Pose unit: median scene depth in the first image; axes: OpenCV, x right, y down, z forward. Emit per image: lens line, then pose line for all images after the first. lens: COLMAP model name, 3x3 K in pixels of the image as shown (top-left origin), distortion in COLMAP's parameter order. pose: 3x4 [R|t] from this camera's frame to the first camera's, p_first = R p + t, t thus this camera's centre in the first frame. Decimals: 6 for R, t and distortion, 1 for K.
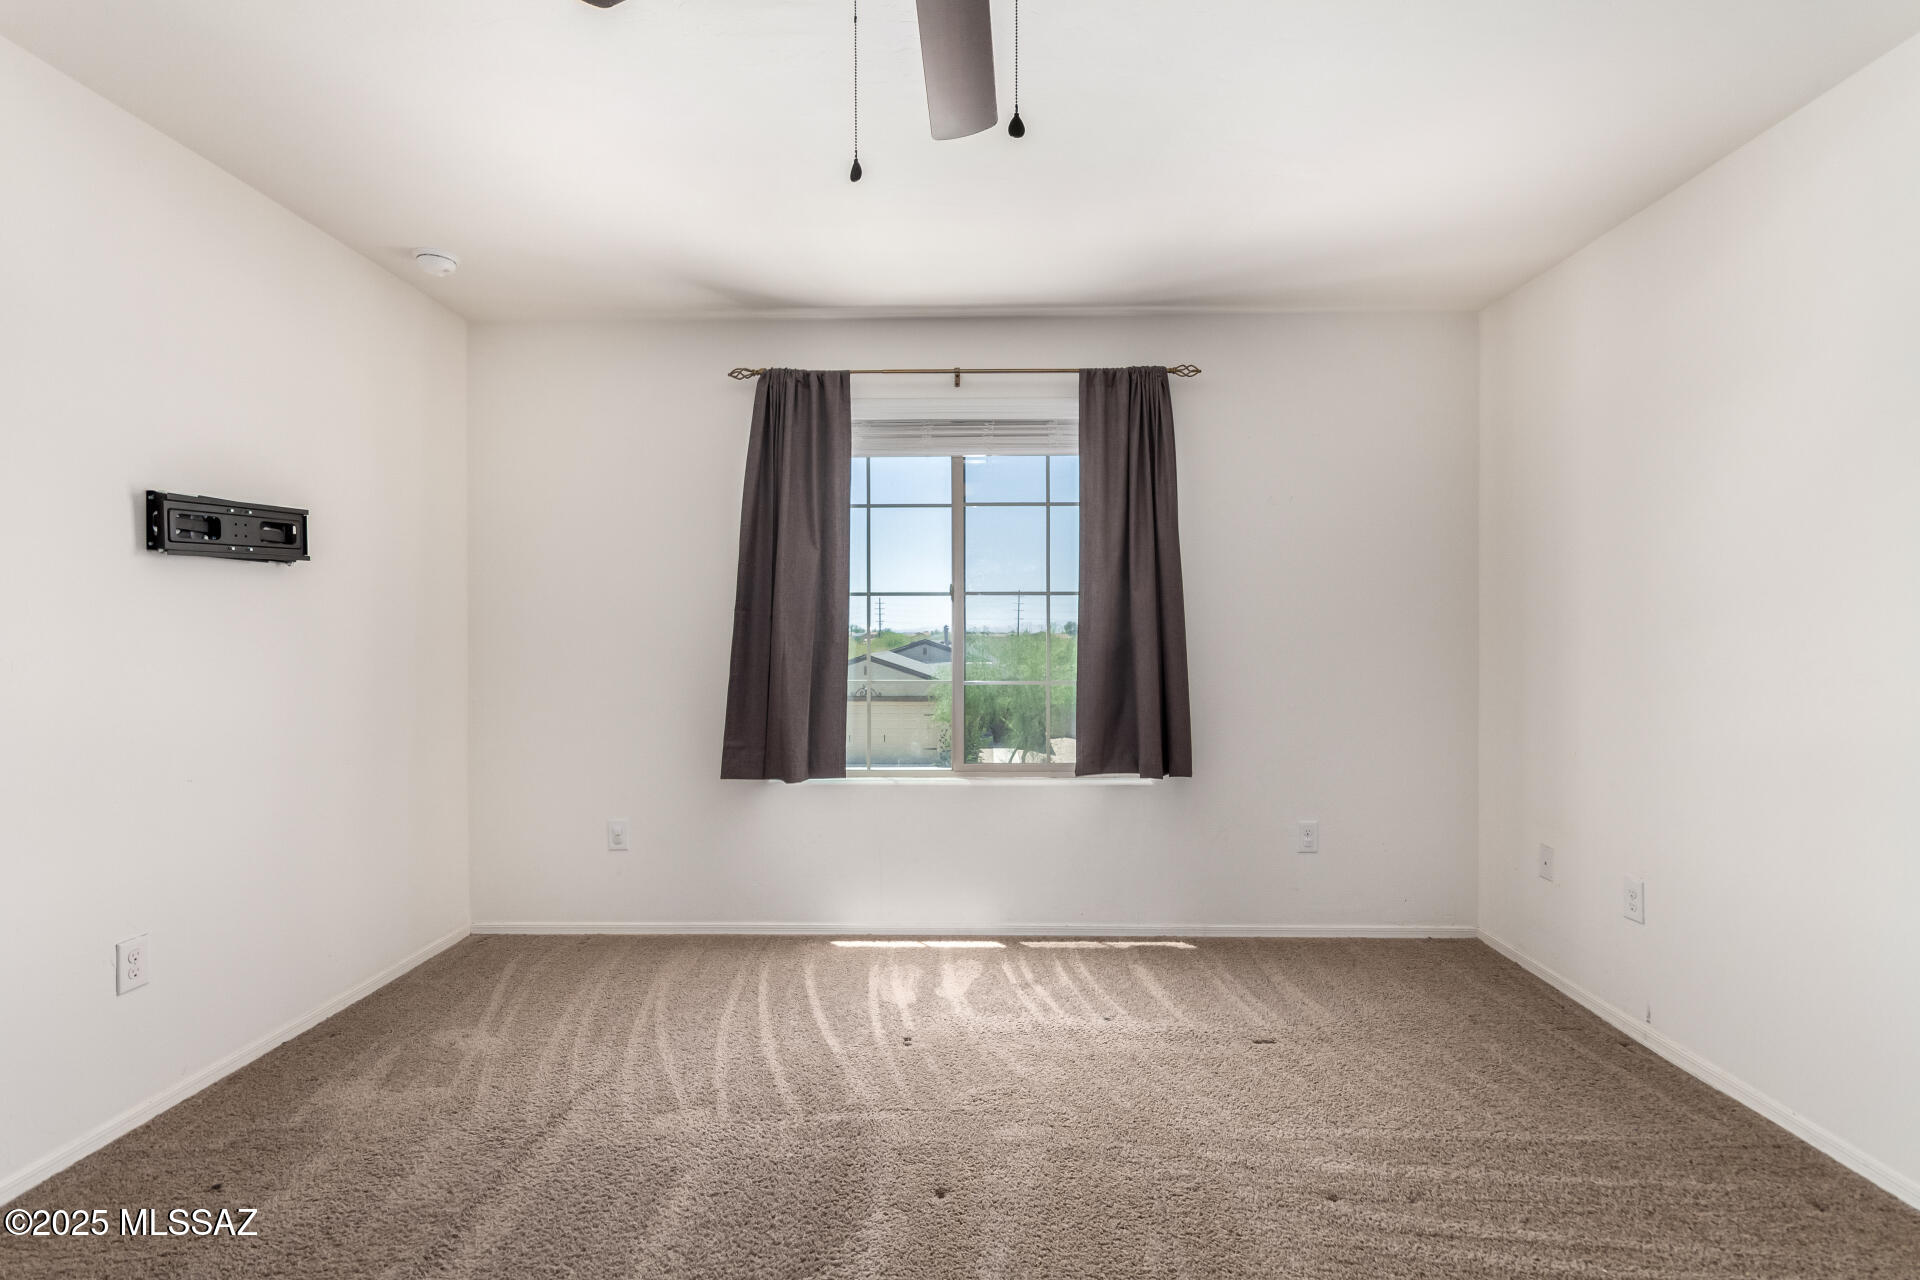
lens RADIAL K [[896.0, 0, 960.0], [0, 896.0, 640.0], [0, 0, 1]] dist [0.005355, 0.001297]
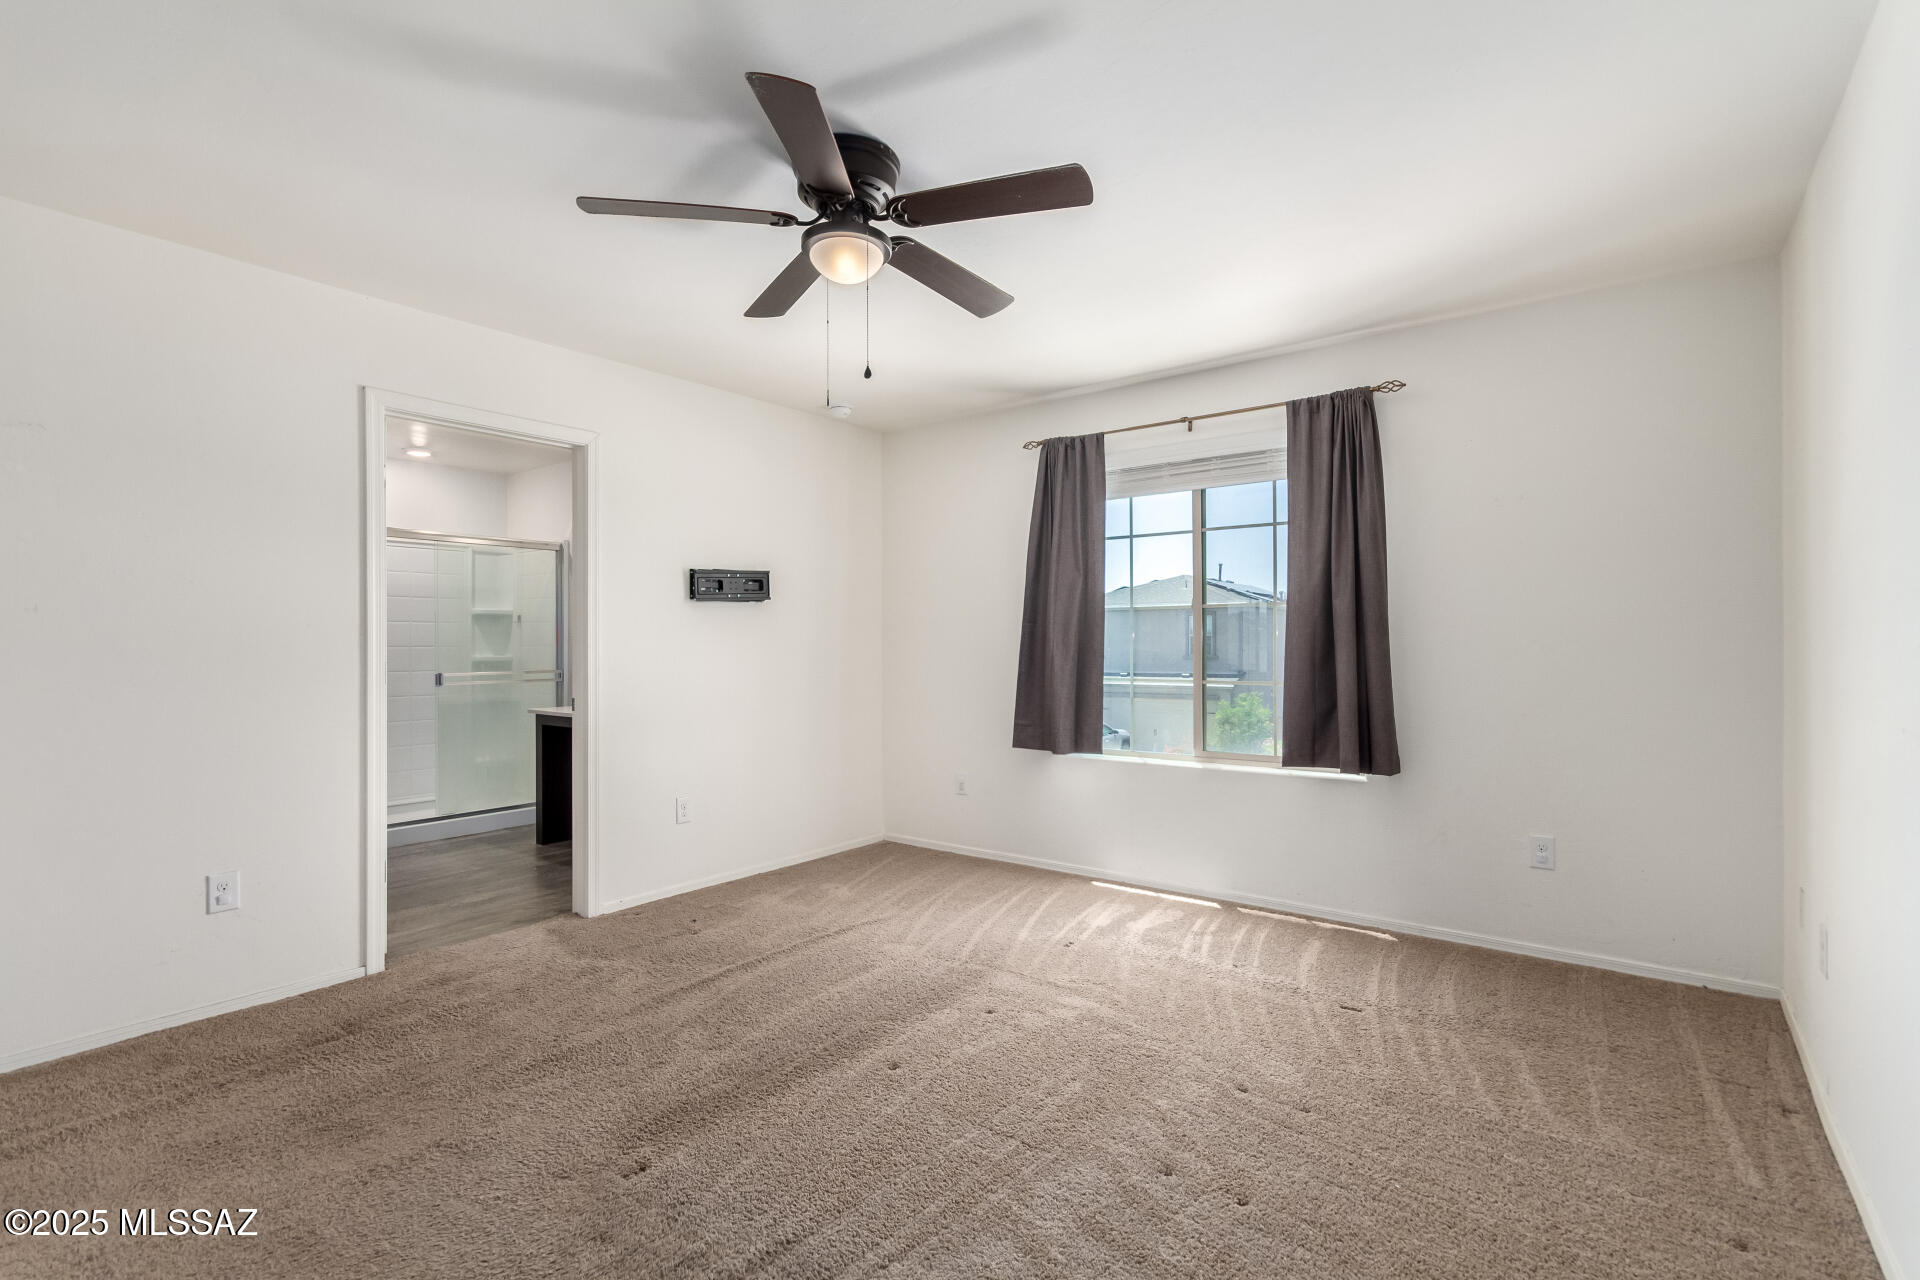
lens RADIAL K [[896.0, 0, 960.0], [0, 896.0, 640.0], [0, 0, 1]] dist [0.005355, 0.001297]
pose [[0.801936, -0.003301, -0.597400, 0.476002], [0.001258, 0.999992, -0.003837, -0.002423], [0.597408, 0.002326, 0.801934, -0.136568]]
